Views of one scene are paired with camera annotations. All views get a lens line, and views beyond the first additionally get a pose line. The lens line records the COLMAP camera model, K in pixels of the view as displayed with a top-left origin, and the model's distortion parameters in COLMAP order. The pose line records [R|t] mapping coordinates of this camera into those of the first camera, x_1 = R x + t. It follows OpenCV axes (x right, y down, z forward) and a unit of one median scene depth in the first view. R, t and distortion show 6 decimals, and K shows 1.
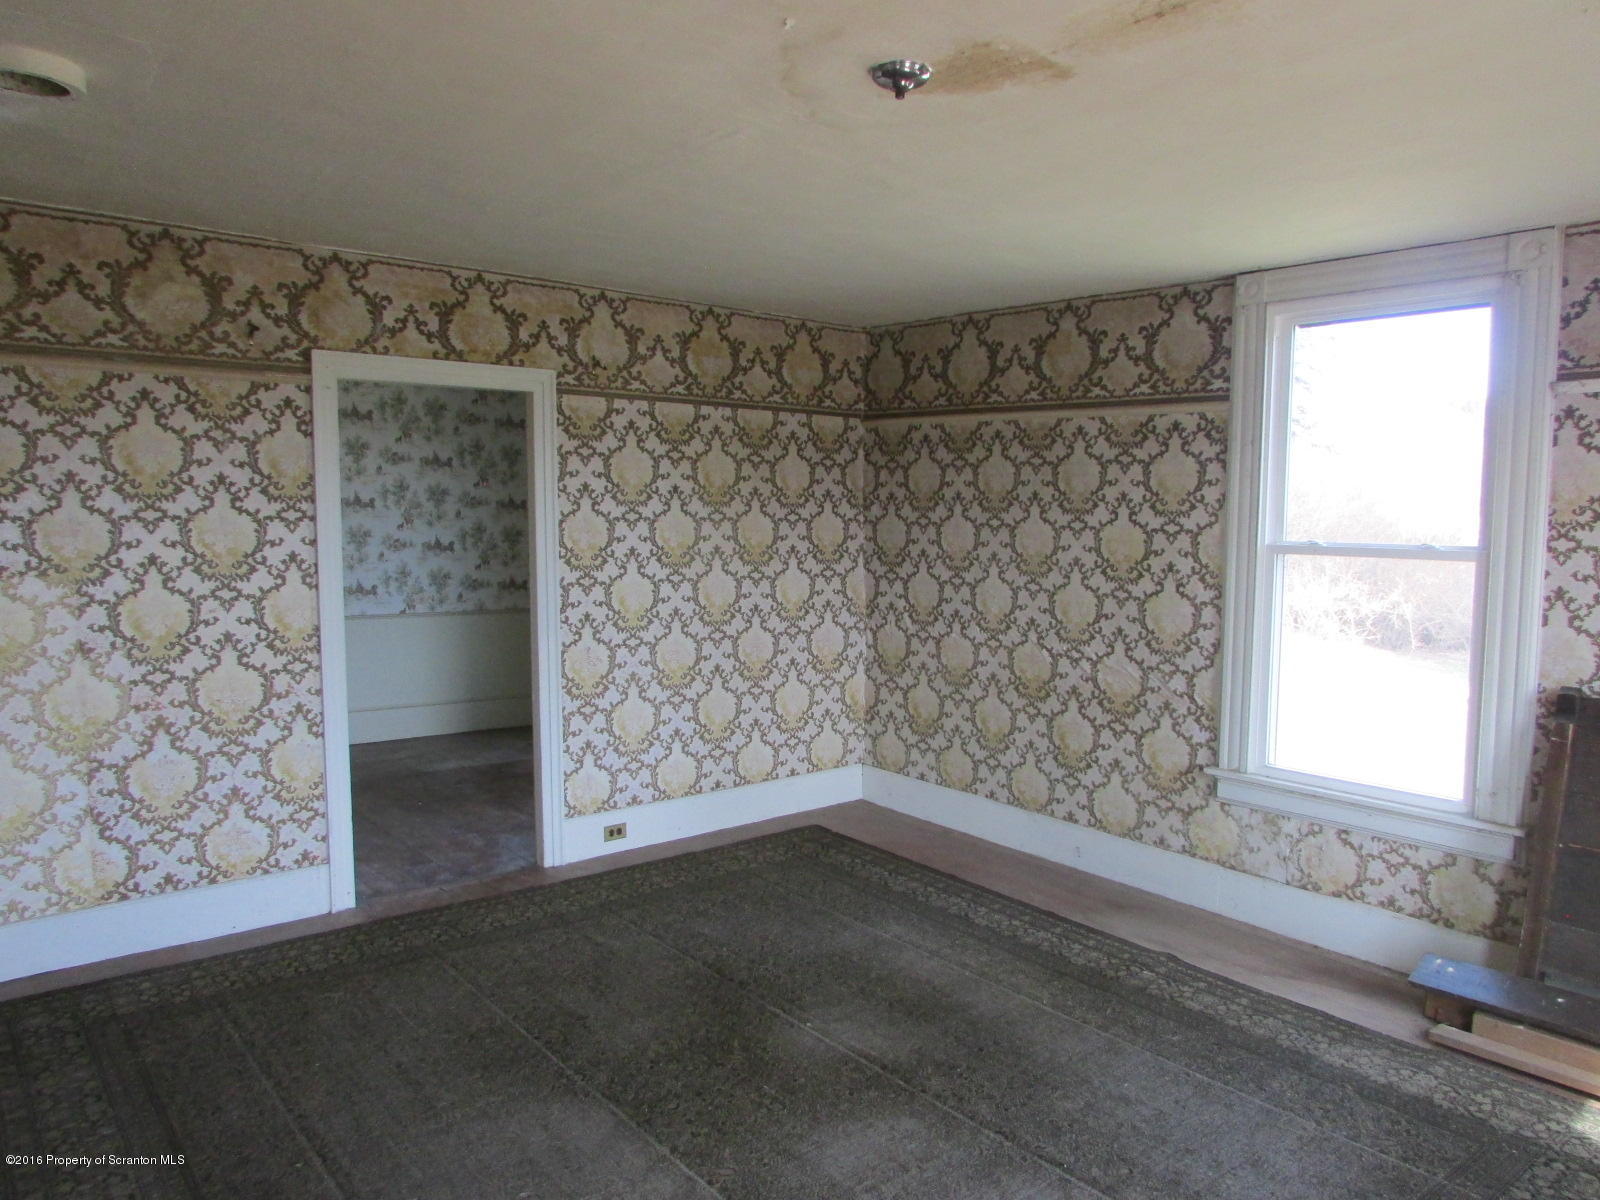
lens RADIAL K [[1133.6, 0, 805.8], [0, 1133.6, 599.2], [0, 0, 1]] dist [-0.026456, 0.007955]
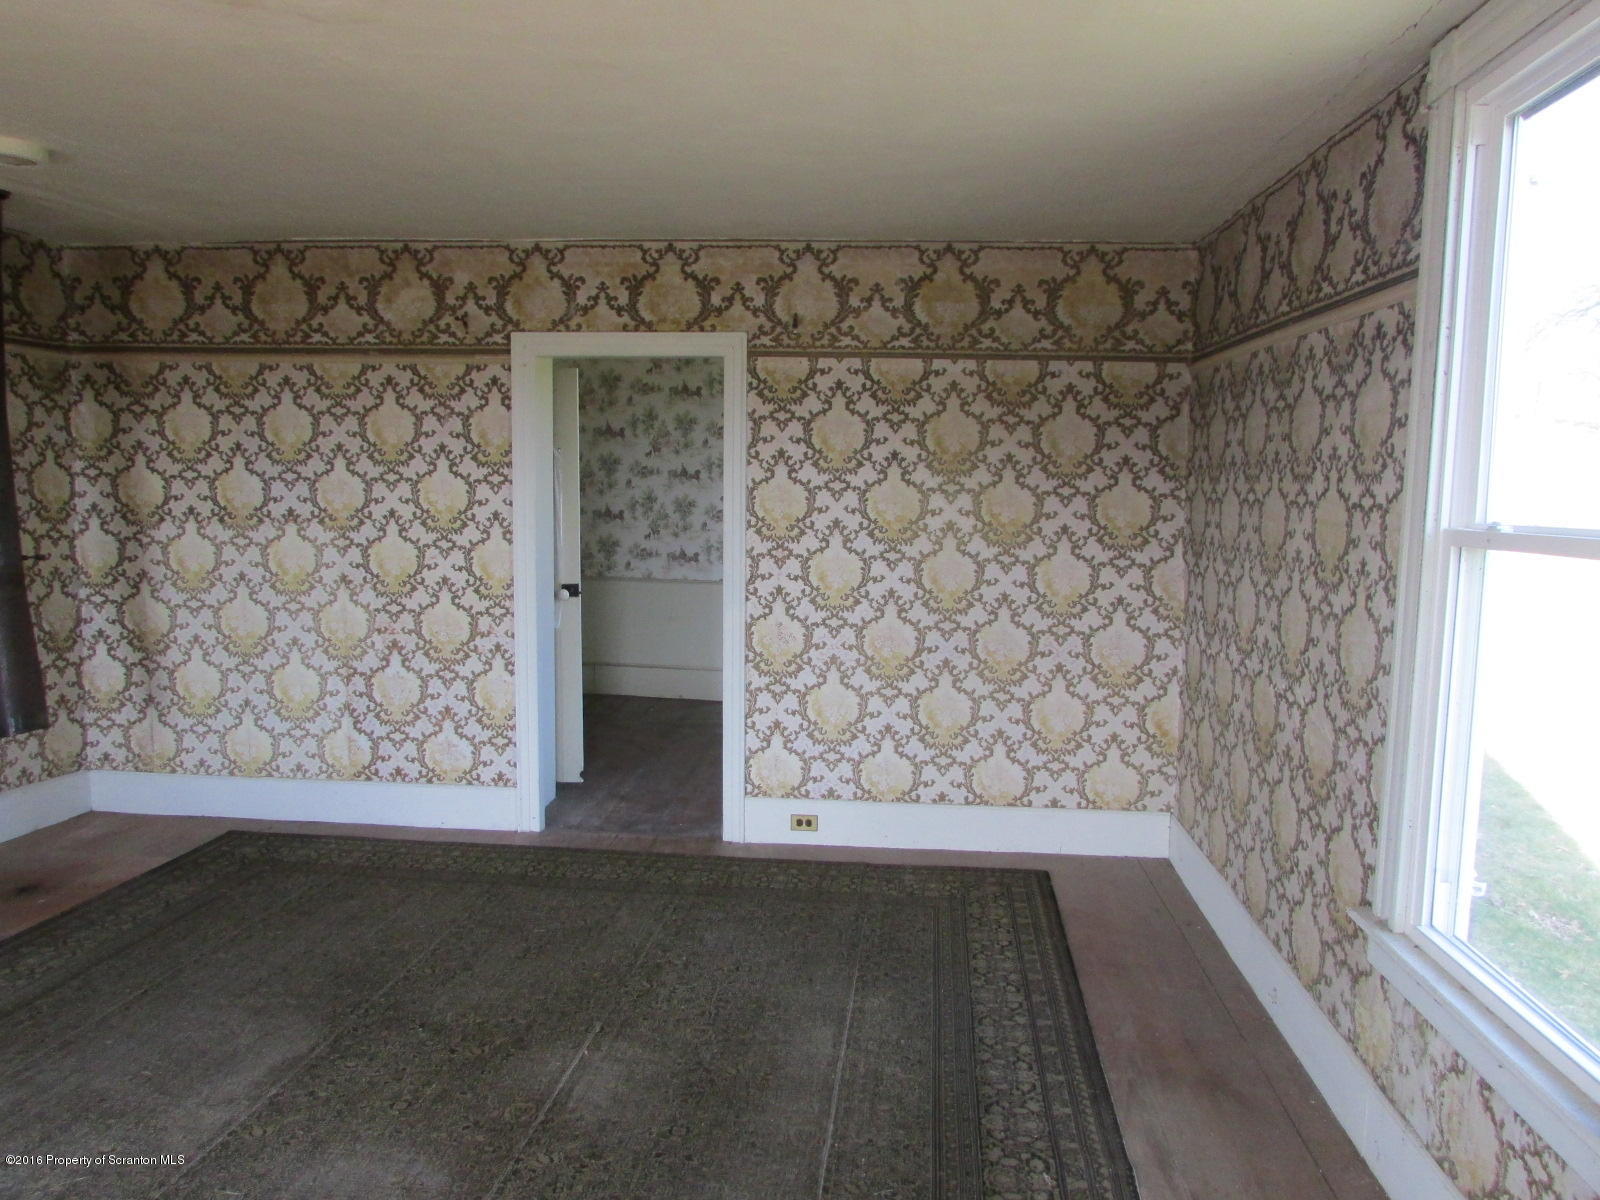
lens RADIAL K [[1133.6, 0, 786.5], [0, 1133.6, 599.2], [0, 0, 1]] dist [-0.026456, 0.007955]
pose [[0.709900, 0.072735, -0.700537, 0.556909], [-0.067940, 0.997087, 0.034677, -0.012186], [0.701018, 0.022977, 0.712773, 0.379249]]
